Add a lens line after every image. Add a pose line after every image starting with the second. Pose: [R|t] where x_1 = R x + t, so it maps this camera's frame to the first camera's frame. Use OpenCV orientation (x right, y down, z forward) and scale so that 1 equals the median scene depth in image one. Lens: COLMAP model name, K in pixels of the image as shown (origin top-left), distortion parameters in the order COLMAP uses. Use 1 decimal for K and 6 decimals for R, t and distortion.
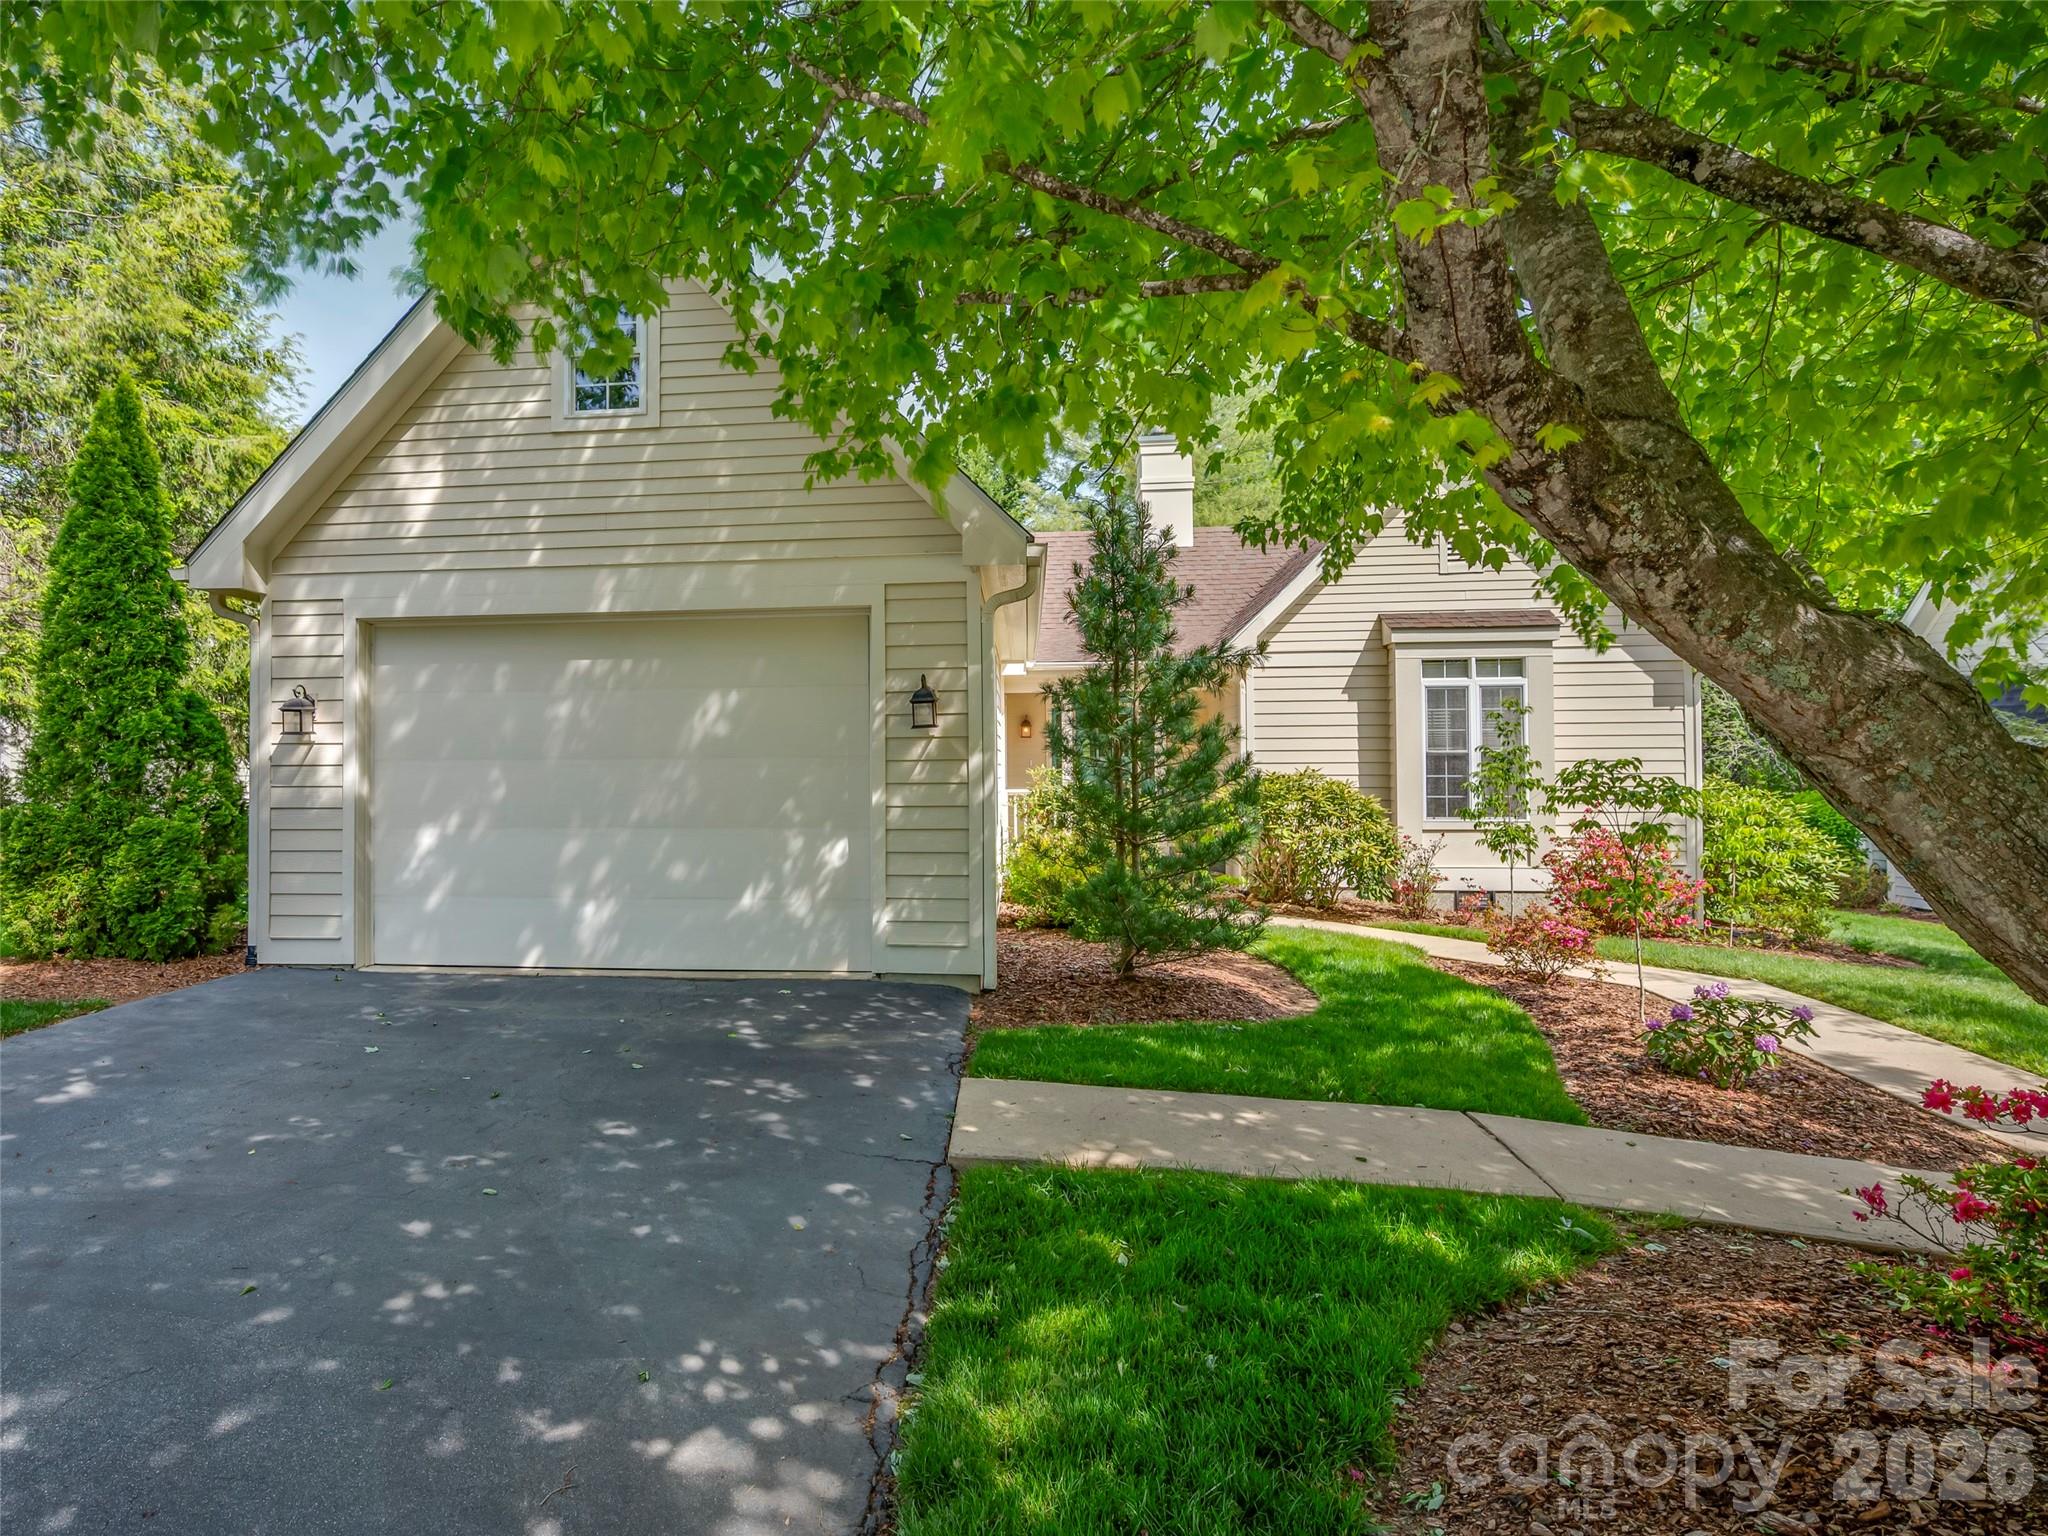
lens RADIAL K [[945.8, 0, 1023.9], [0, 945.8, 772.9], [0, 0, 1]] dist [-0.000350, -0.000227]
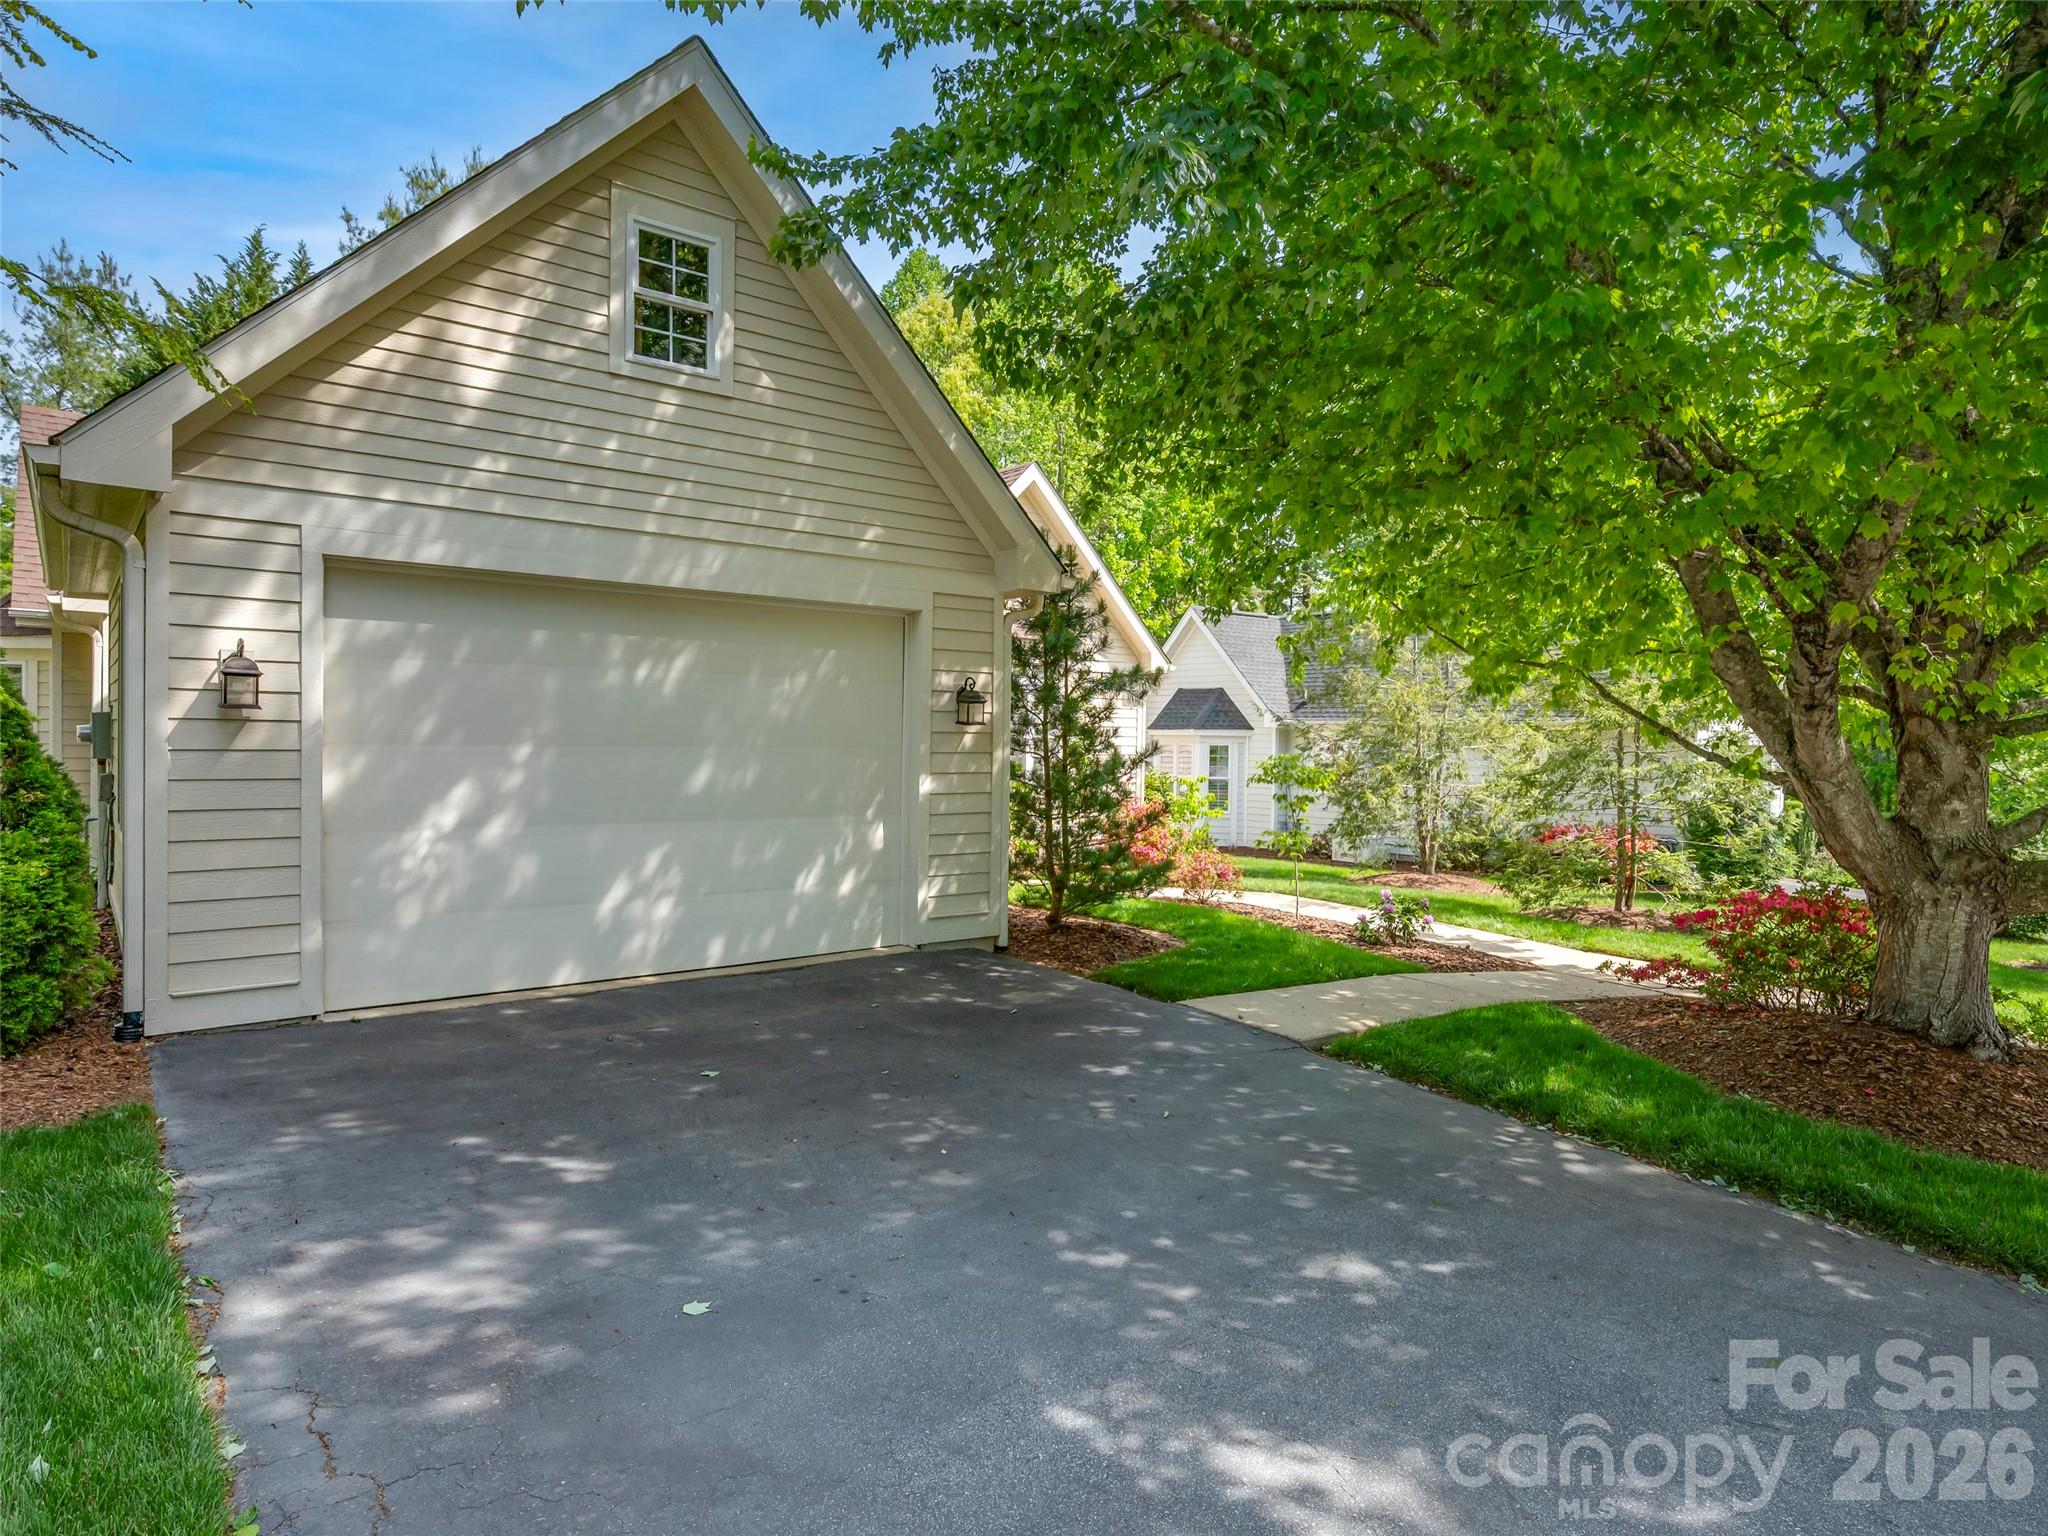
lens RADIAL K [[945.8, 0, 1023.9], [0, 945.8, 772.9], [0, 0, 1]] dist [-0.000350, -0.000227]
pose [[0.789102, -0.003698, 0.614251, -0.710310], [-0.004577, 0.999919, 0.011900, -0.000871], [-0.614245, -0.012202, 0.789021, 0.063846]]
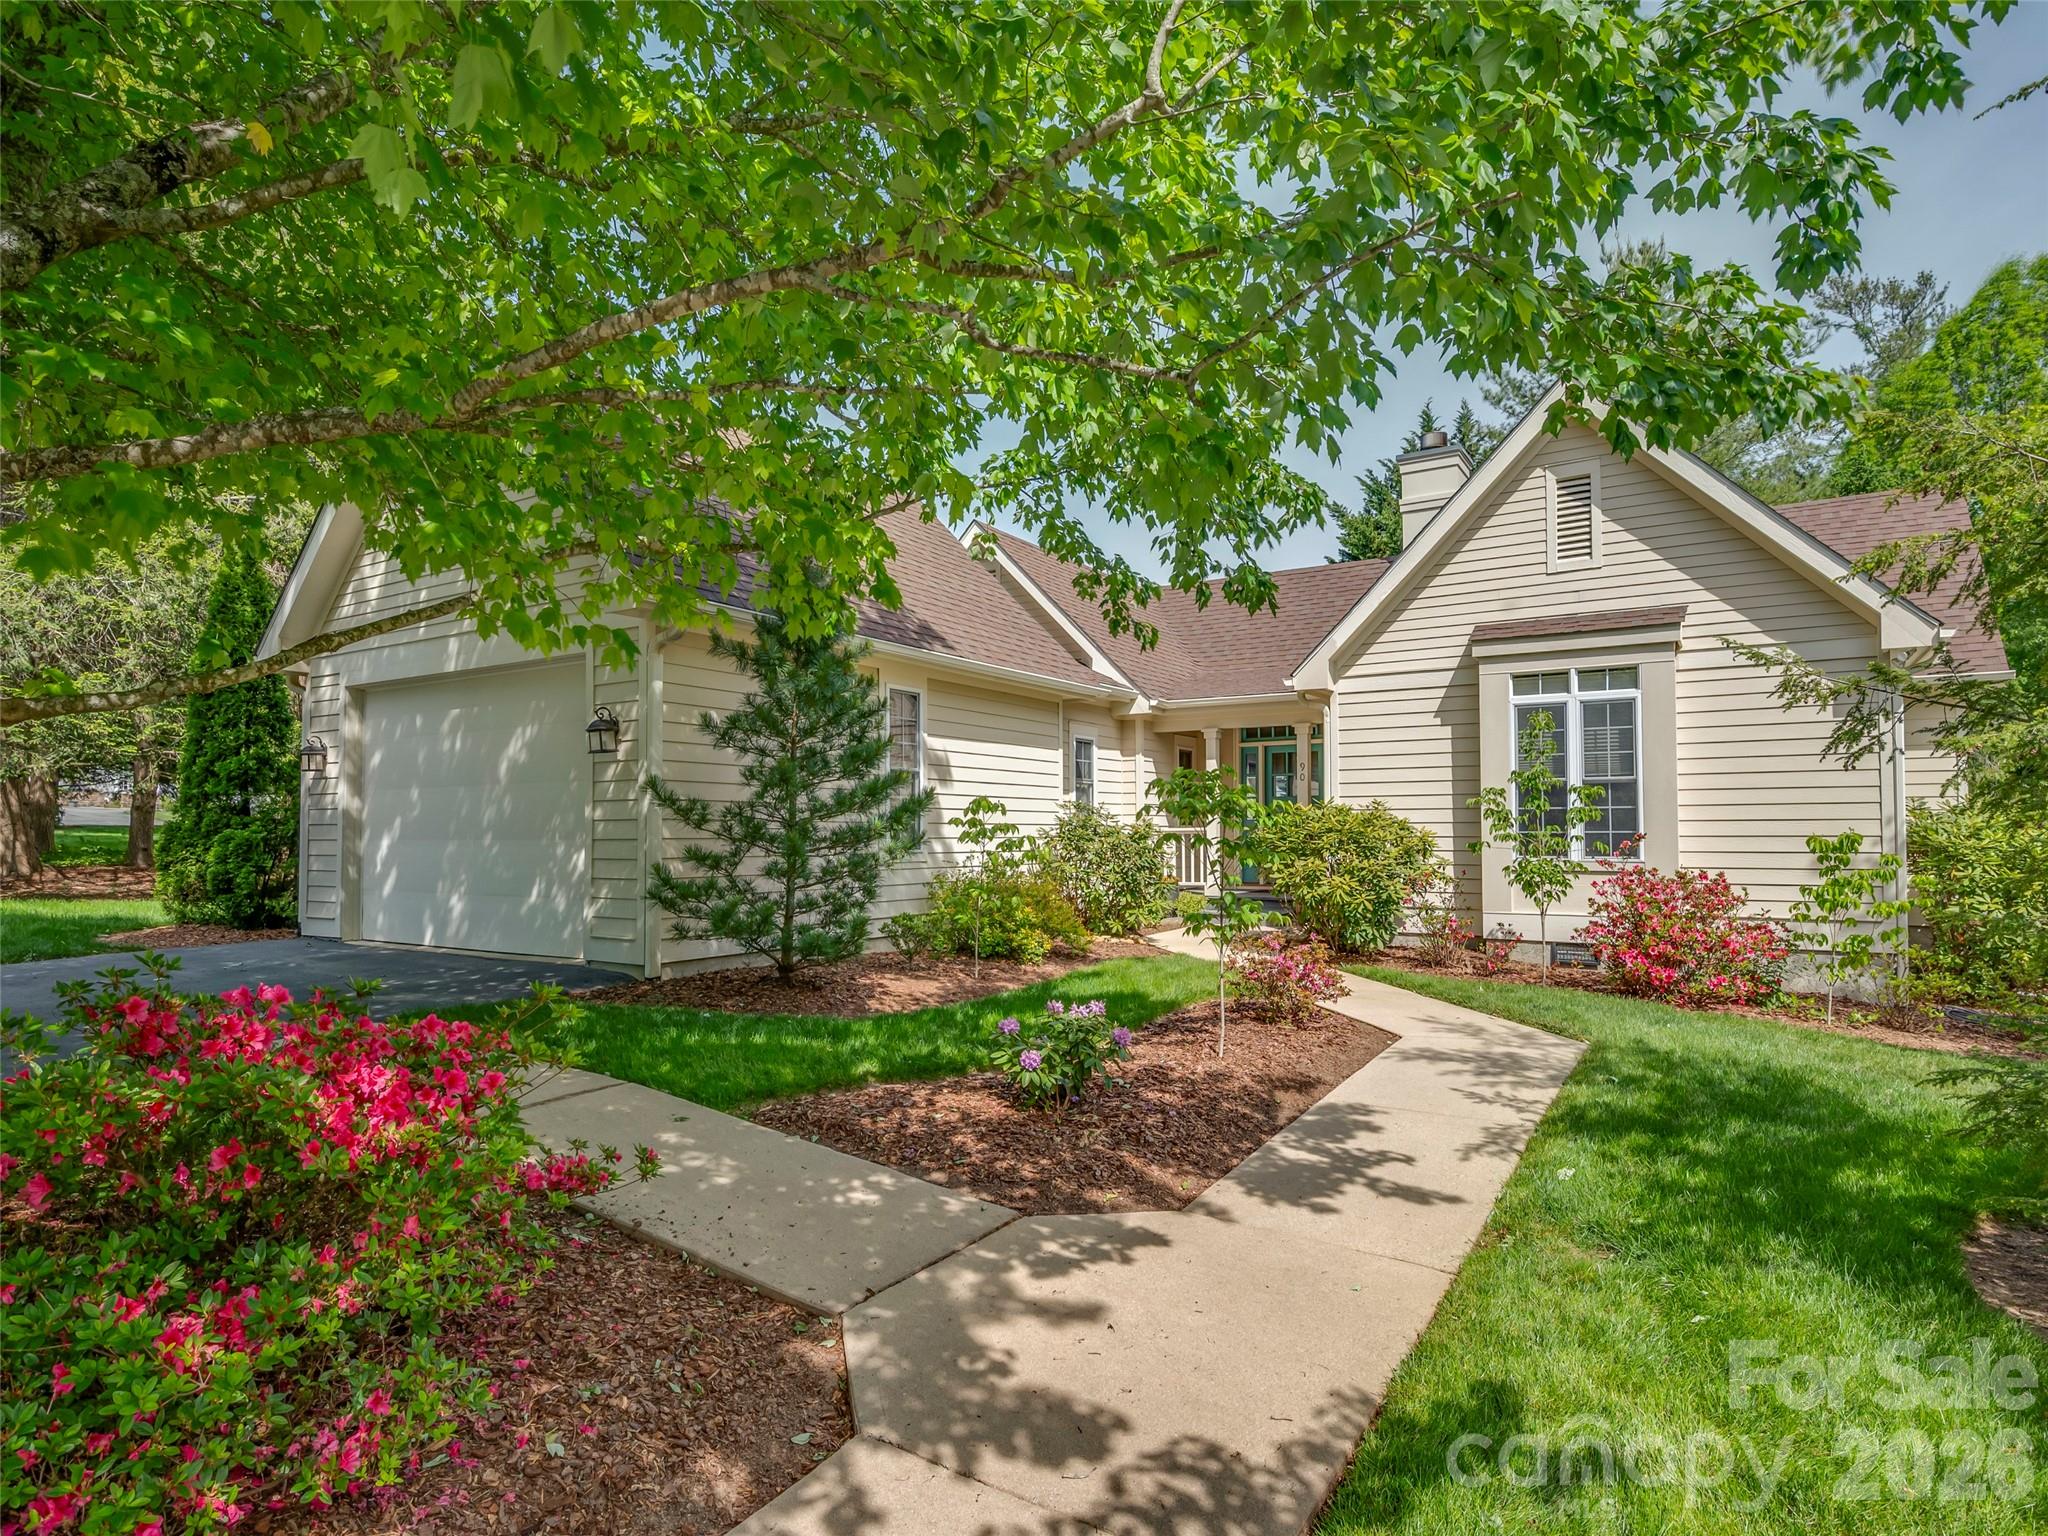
lens RADIAL K [[945.8, 0, 1023.9], [0, 945.8, 772.9], [0, 0, 1]] dist [-0.000350, -0.000227]
pose [[0.931452, -0.018642, -0.363388, 0.705237], [-0.000179, 0.998663, -0.051692, 0.033827], [0.363865, 0.048213, 0.930203, 0.075386]]
